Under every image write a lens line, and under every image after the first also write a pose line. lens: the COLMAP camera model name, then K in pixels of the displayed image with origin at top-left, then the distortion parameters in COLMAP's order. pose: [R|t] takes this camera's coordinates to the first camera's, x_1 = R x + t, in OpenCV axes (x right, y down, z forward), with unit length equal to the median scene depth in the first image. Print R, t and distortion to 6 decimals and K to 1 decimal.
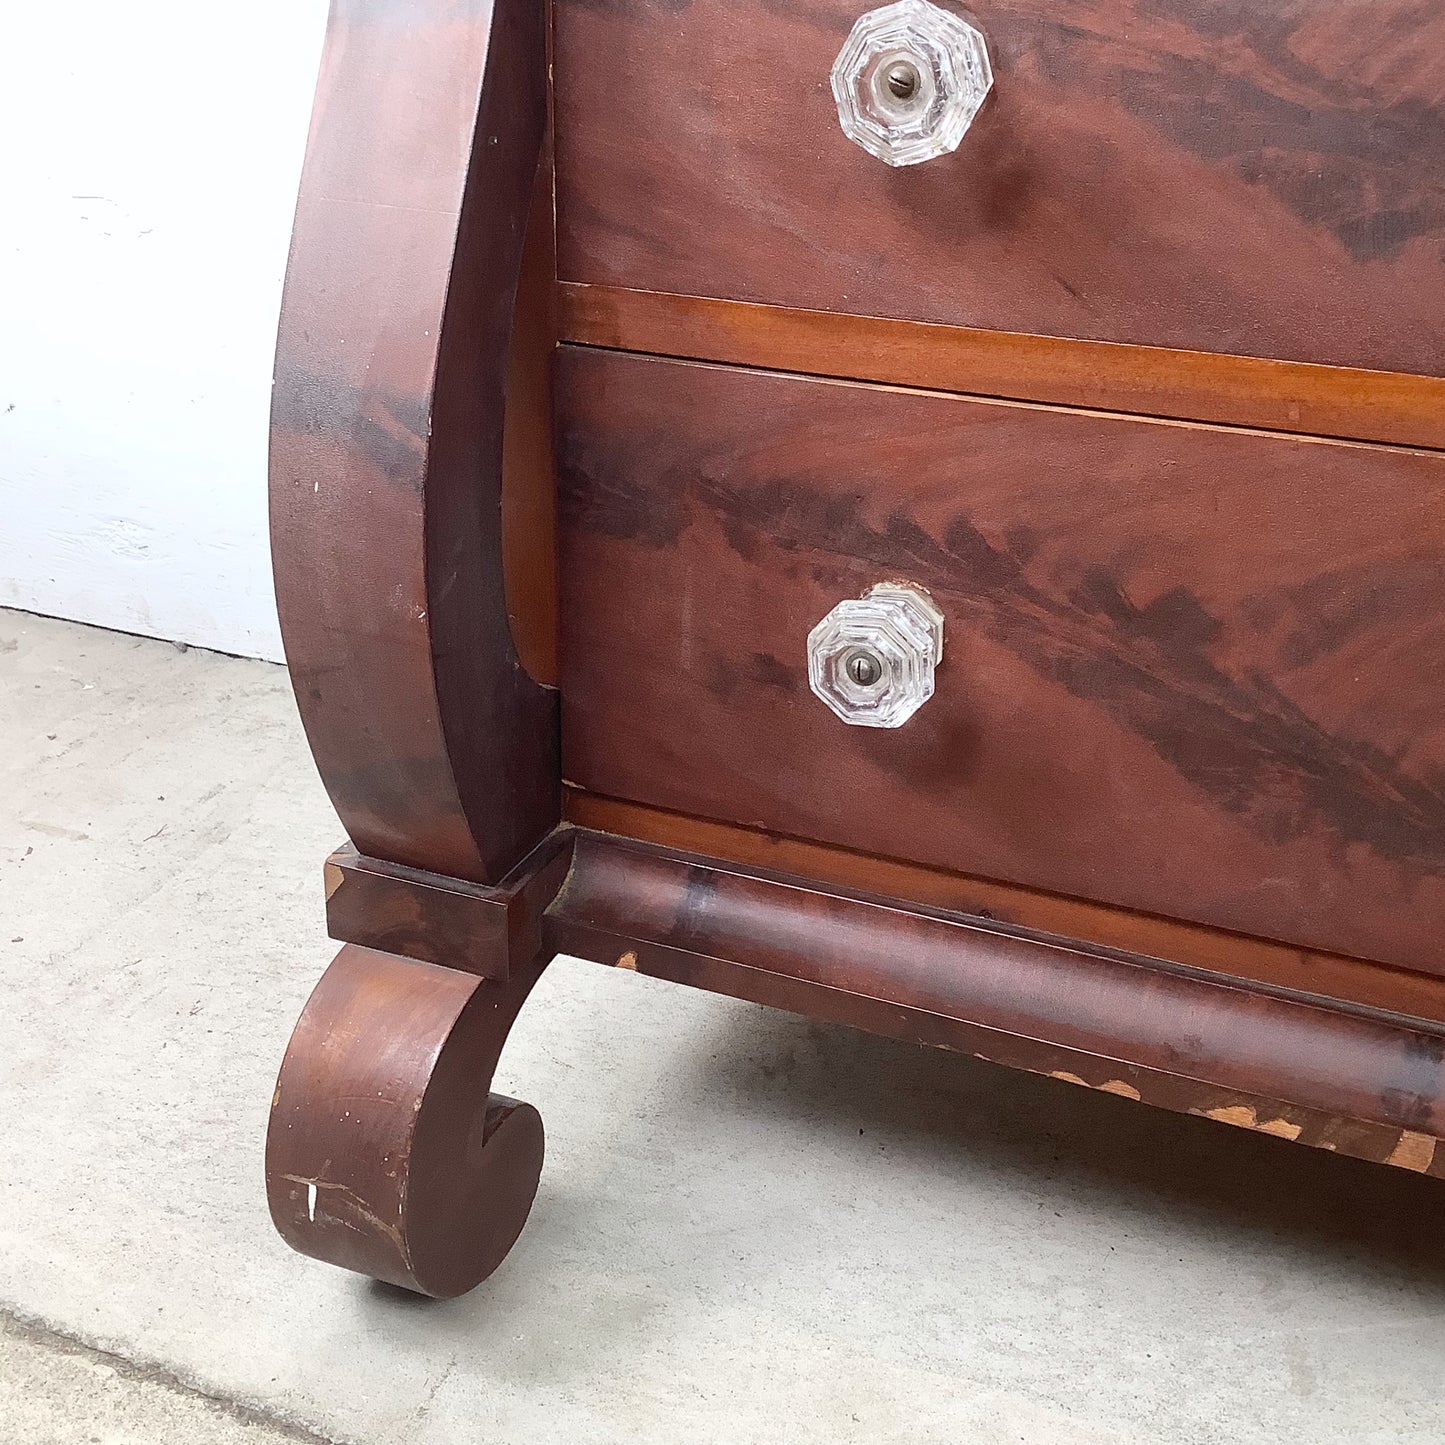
lens RADIAL K [[1767.4, 0, 719.2], [0, 1767.4, 752.2], [0, 0, 1]] dist [0.140135, -0.296565]
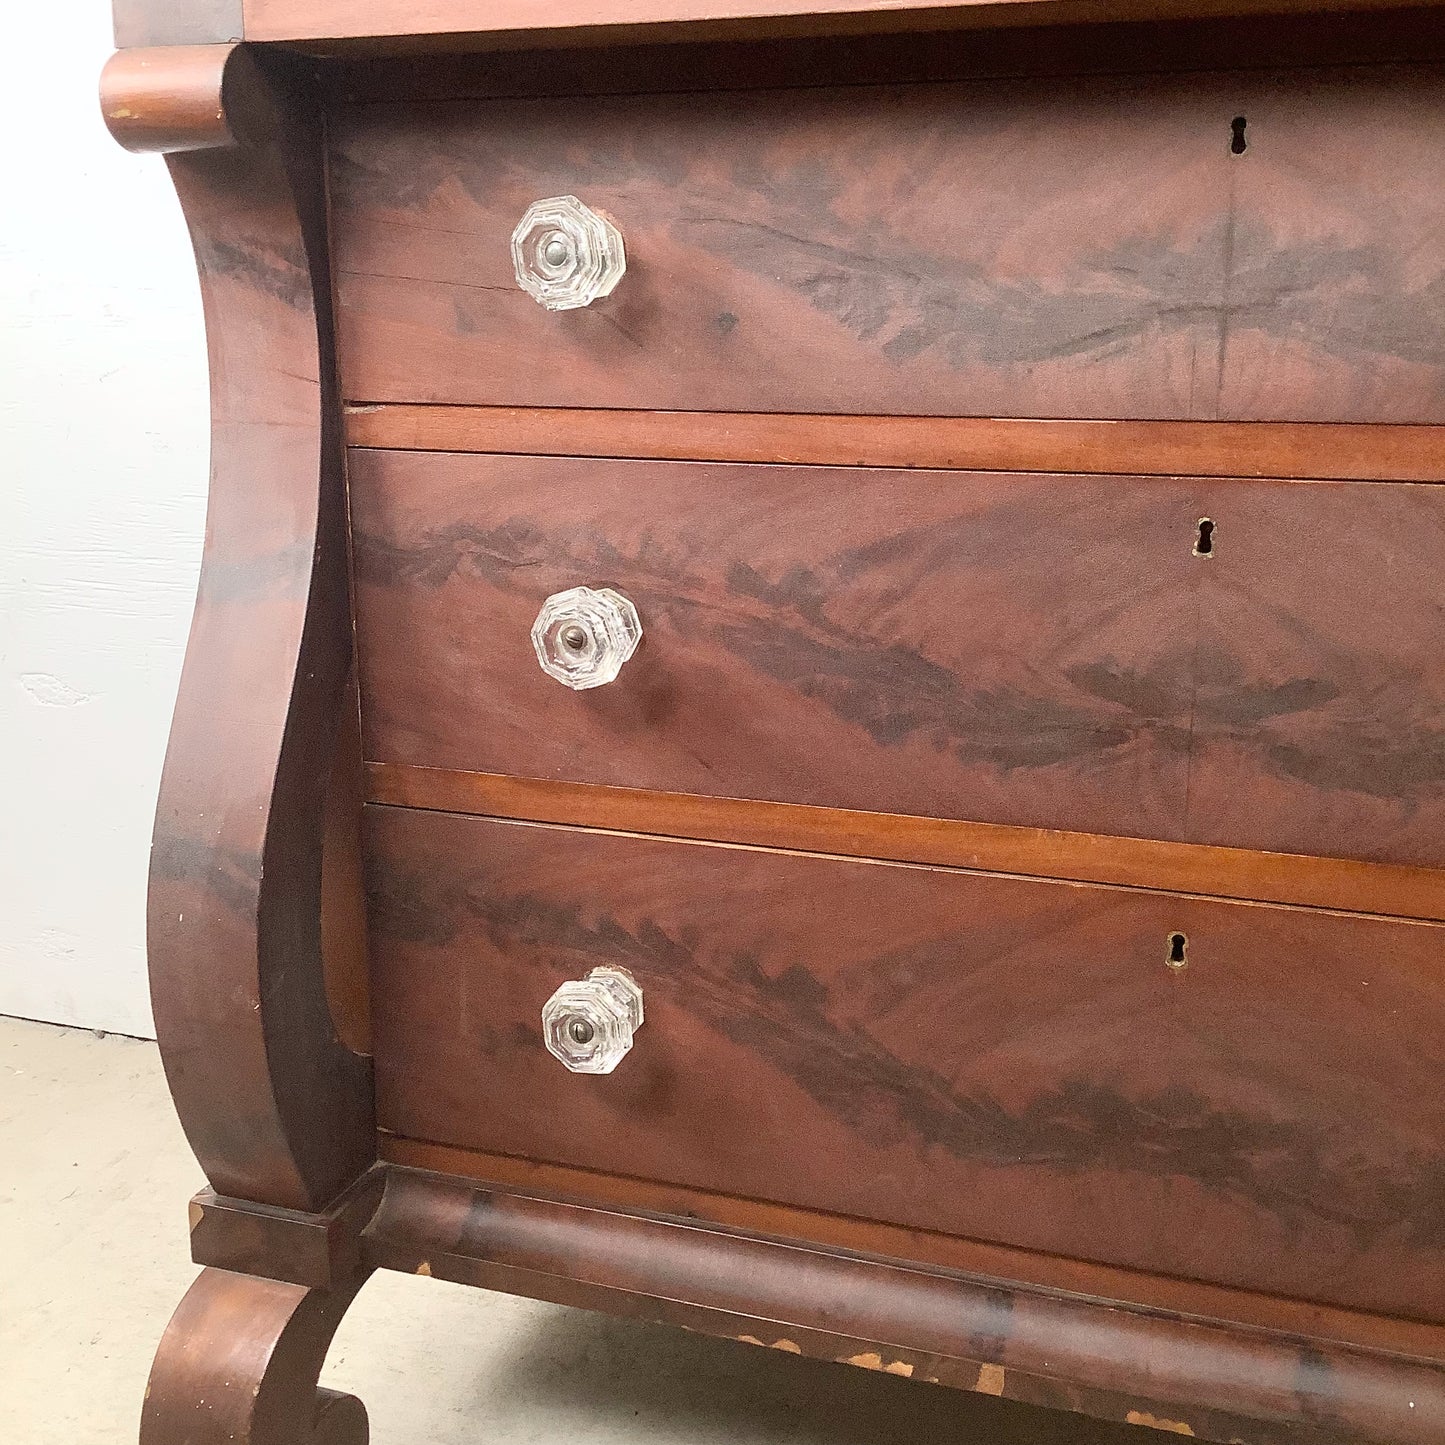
lens RADIAL K [[1767.4, 0, 719.2], [0, 1767.4, 752.2], [0, 0, 1]] dist [0.140135, -0.296565]
pose [[0.998912, -0.037460, 0.027764, 0.155944], [0.042174, 0.979827, -0.195345, 0.014207], [-0.019886, 0.196303, 0.980342, -0.391494]]
